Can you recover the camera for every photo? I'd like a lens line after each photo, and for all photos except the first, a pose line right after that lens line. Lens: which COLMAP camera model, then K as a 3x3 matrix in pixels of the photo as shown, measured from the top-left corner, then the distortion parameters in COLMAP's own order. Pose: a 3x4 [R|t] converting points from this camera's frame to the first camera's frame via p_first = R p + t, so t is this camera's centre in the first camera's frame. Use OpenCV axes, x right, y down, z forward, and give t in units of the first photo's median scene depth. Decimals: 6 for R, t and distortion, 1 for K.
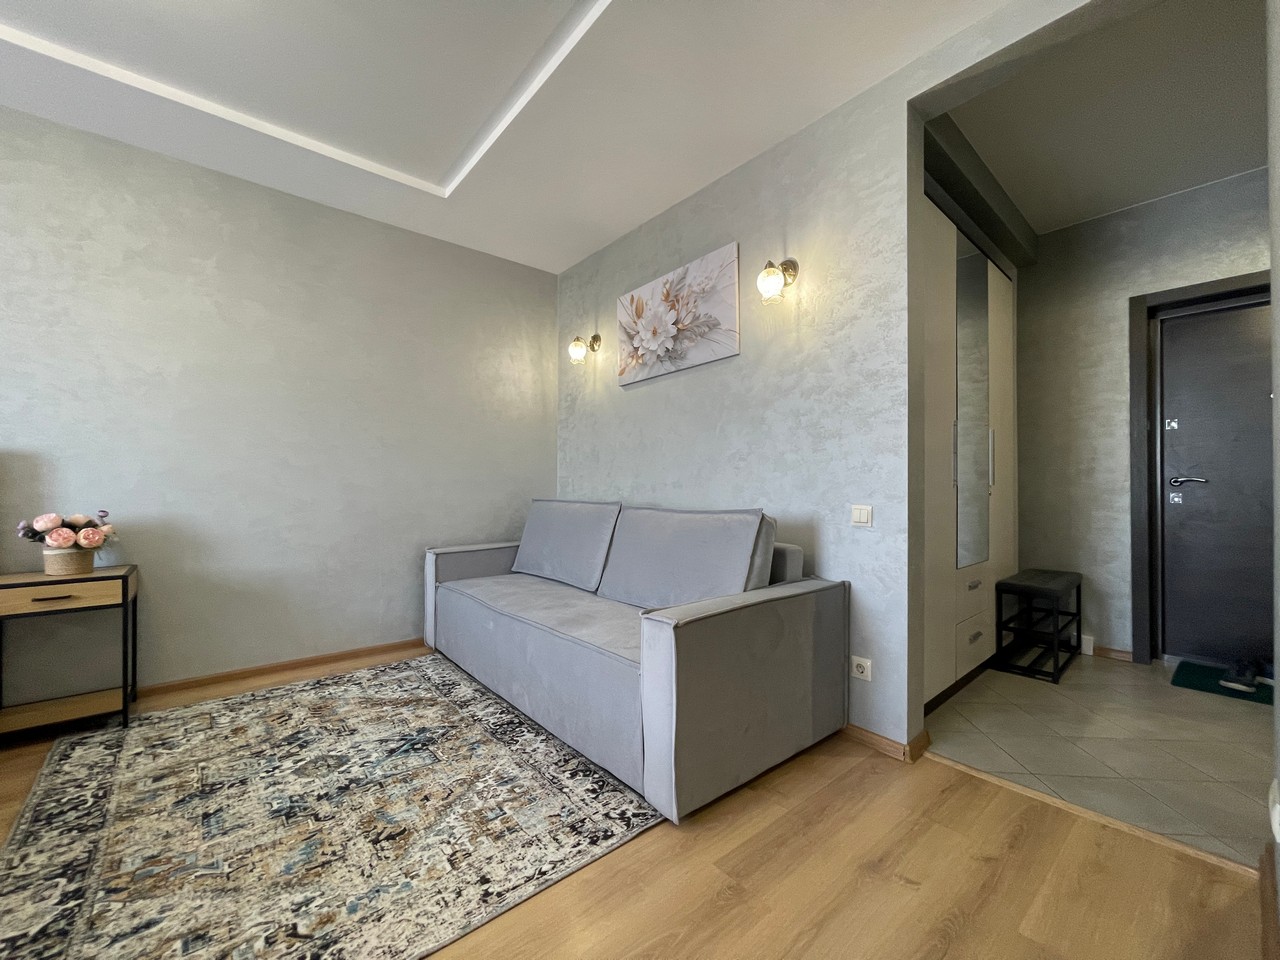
lens RADIAL K [[517.7, 0, 639.8], [0, 517.7, 483.5], [0, 0, 1]] dist [-0.001921, -0.000134]
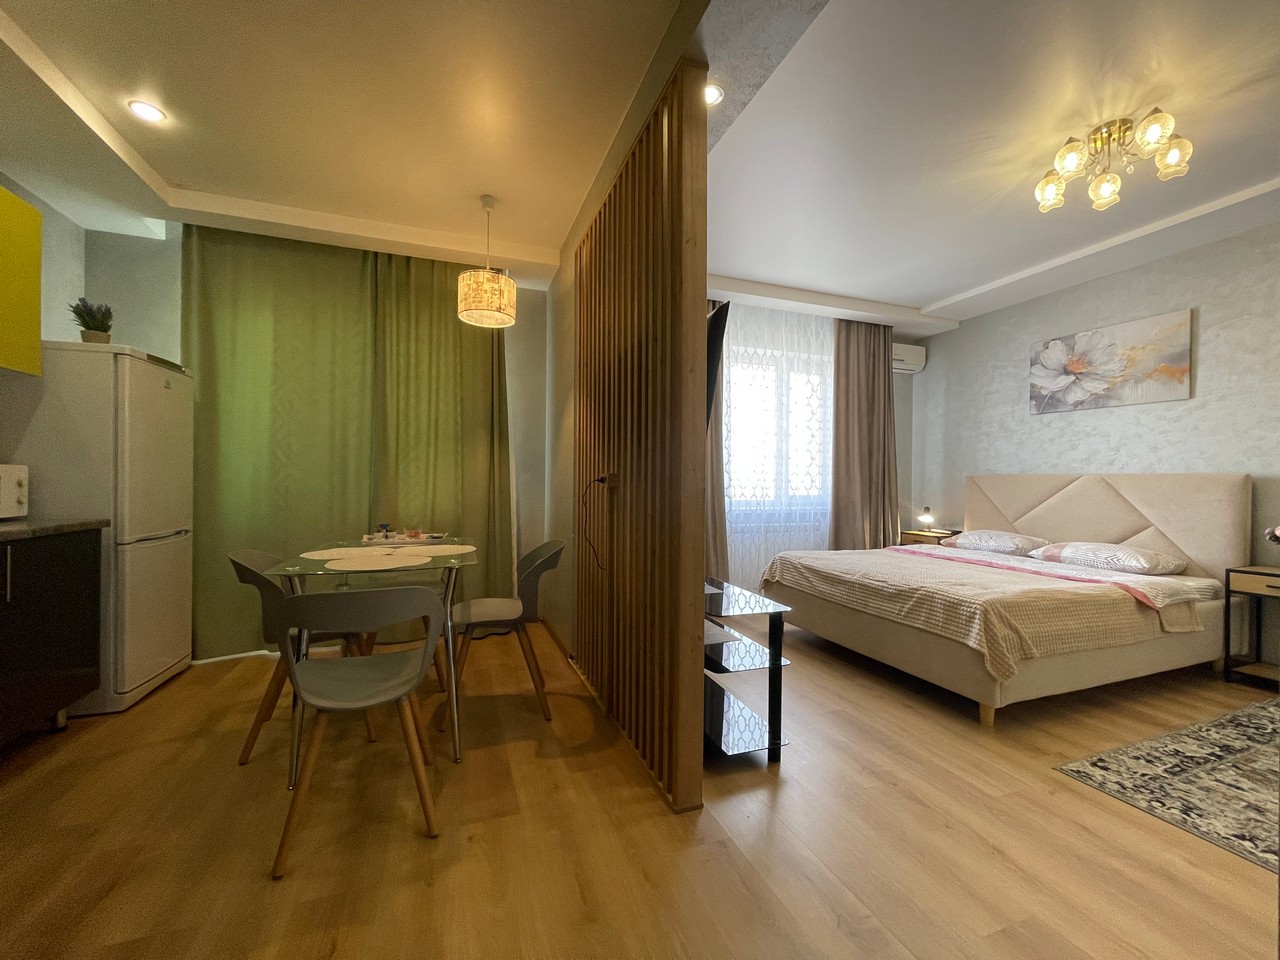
lens RADIAL K [[516.7, 0, 637.8], [0, 516.7, 483.8], [0, 0, 1]] dist [0.001132, -0.002467]
pose [[-0.335532, -0.002495, -0.942026, 0.714932], [-0.001353, 0.999997, -0.002166, -0.043601], [0.942028, 0.000548, -0.335534, -0.127506]]
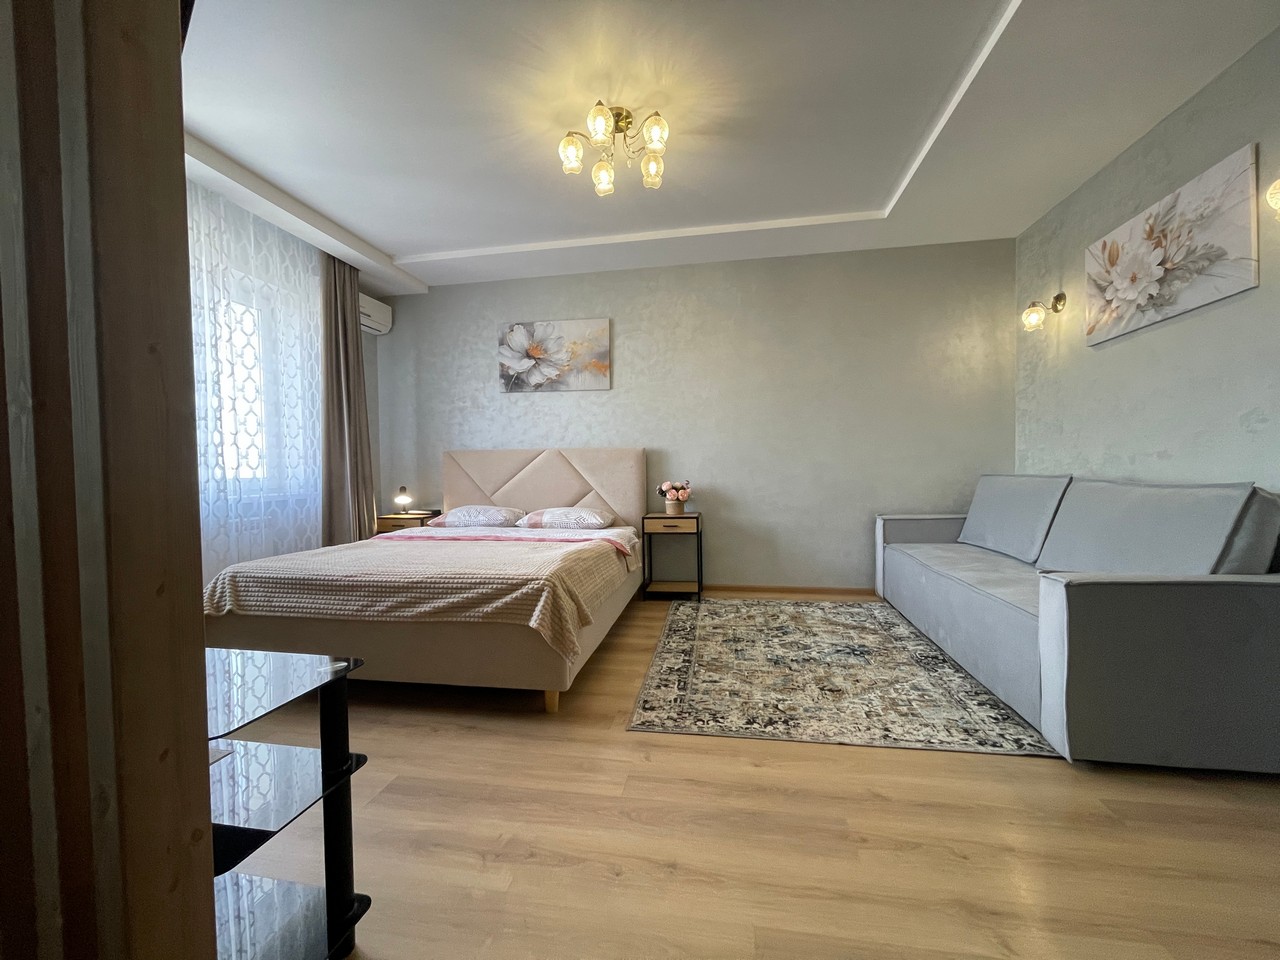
lens RADIAL K [[515.0, 0, 642.9], [0, 515.0, 481.7], [0, 0, 1]] dist [-0.001201, 0.000586]
pose [[0.648972, 0.006153, -0.760788, 0.248262], [0.024313, 0.999289, 0.028821, 0.002631], [0.760424, -0.037201, 0.648360, -0.311893]]
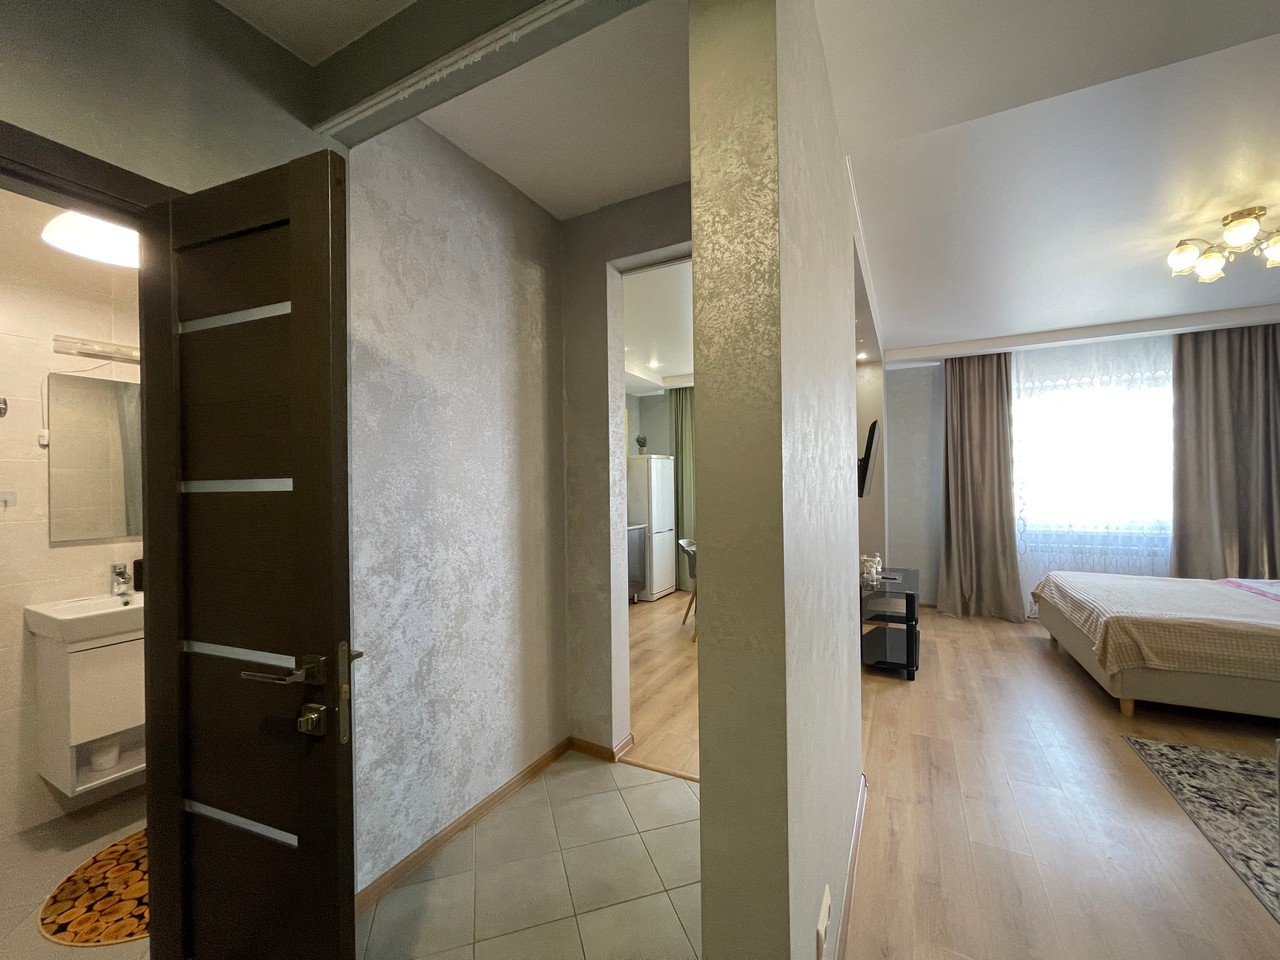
lens RADIAL K [[516.7, 0, 637.8], [0, 516.7, 483.8], [0, 0, 1]] dist [0.001132, -0.002467]
pose [[-0.923759, 0.010794, -0.382823, 1.219824], [0.015363, 0.999843, -0.008880, -0.175163], [0.382667, -0.014084, -0.923779, 1.132729]]
